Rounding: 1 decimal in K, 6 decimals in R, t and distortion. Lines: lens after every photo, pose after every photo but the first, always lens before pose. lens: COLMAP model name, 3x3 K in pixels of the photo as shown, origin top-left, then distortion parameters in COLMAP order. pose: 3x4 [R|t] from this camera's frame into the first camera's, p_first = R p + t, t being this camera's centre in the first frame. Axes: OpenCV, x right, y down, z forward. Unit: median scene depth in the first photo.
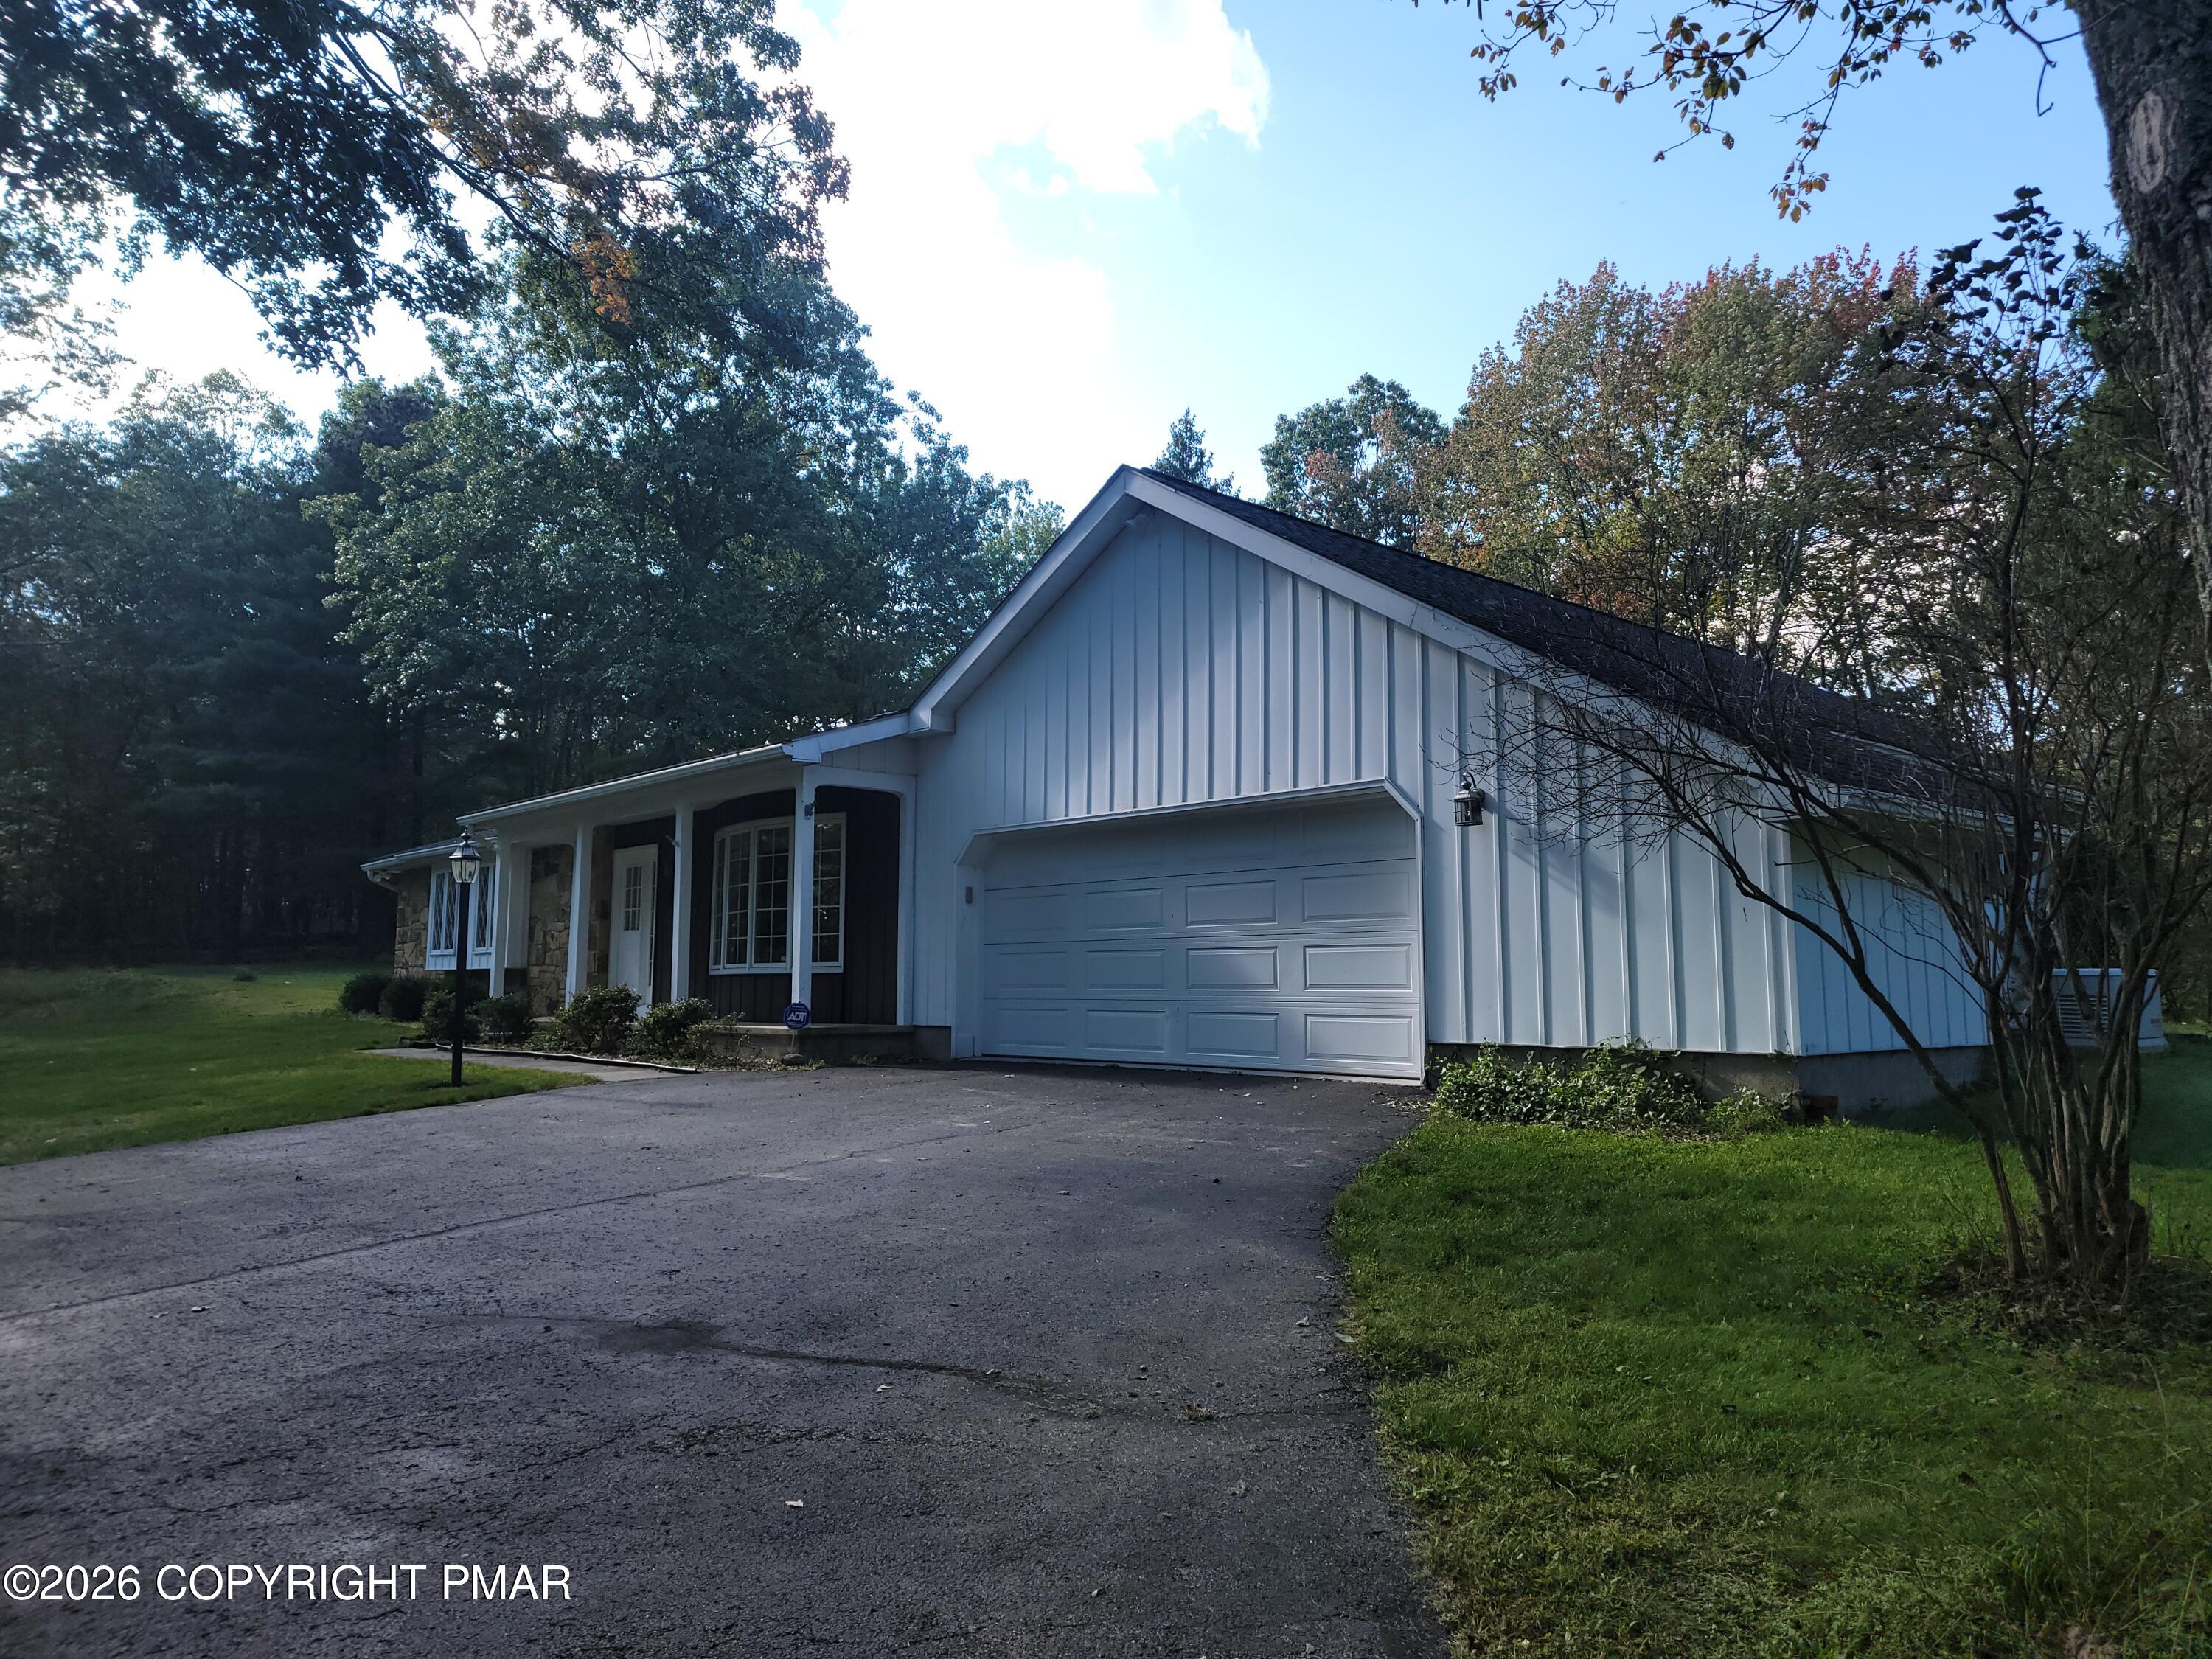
lens RADIAL K [[1516.6, 0, 1097.5], [0, 1516.6, 829.6], [0, 0, 1]] dist [0.046756, -0.054253]
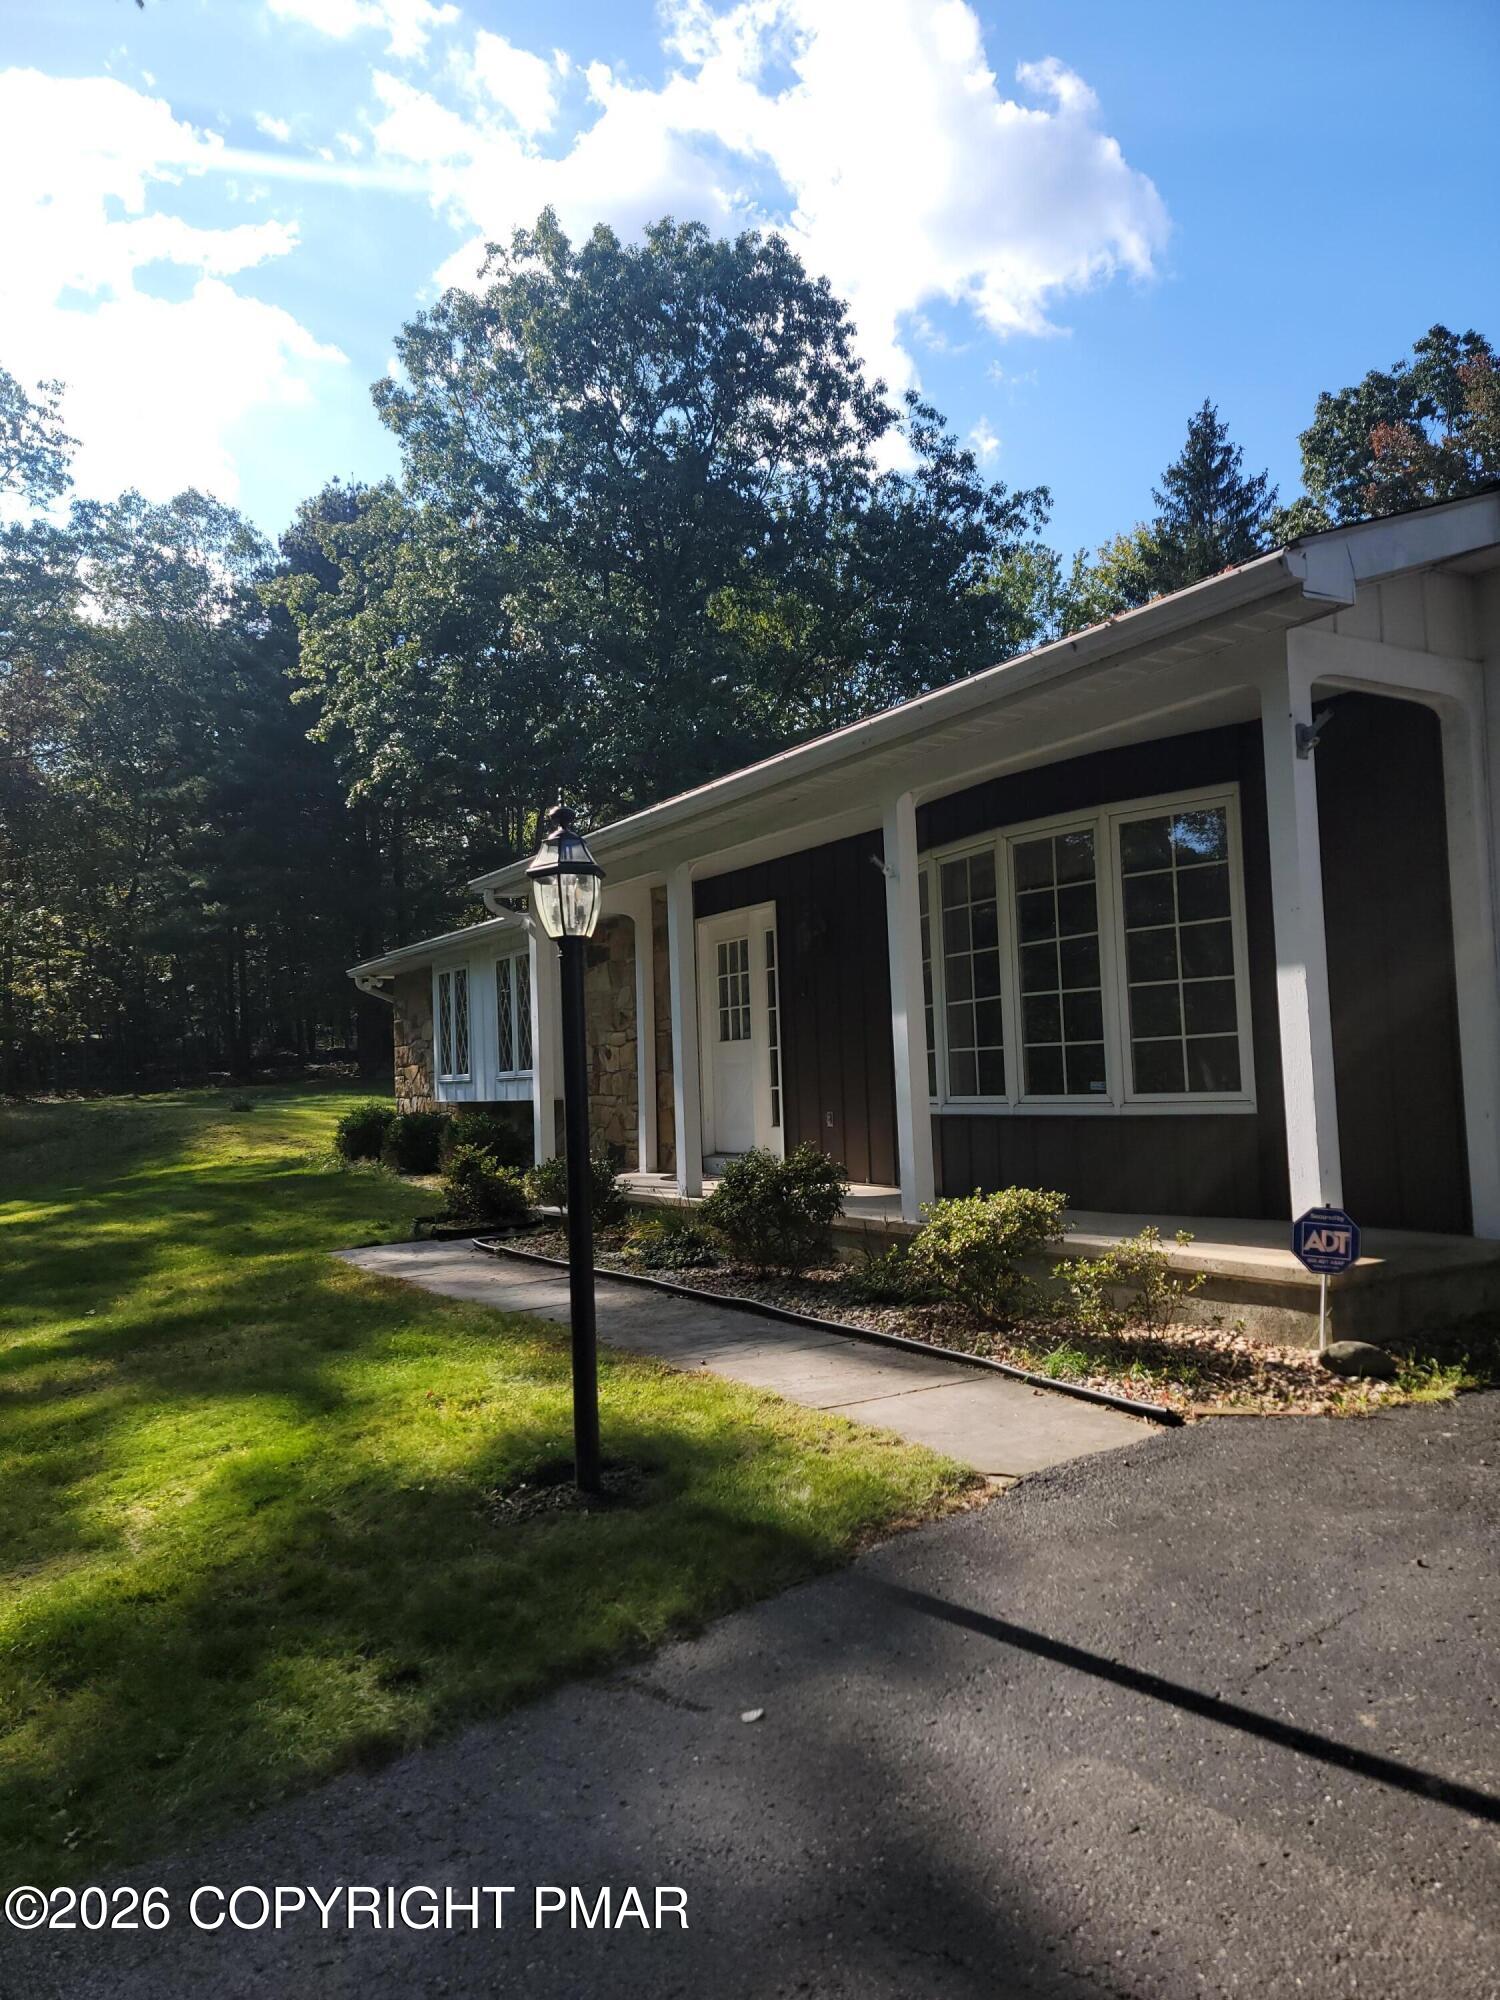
lens RADIAL K [[1371.3, 0, 754.8], [0, 1371.3, 1005.5], [0, 0, 1]] dist [0.046756, -0.054253]
pose [[0.984822, -0.049215, -0.166443, -0.094418], [0.058635, 0.996916, 0.052163, 0.009983], [0.163362, -0.061130, 0.984670, 0.200868]]
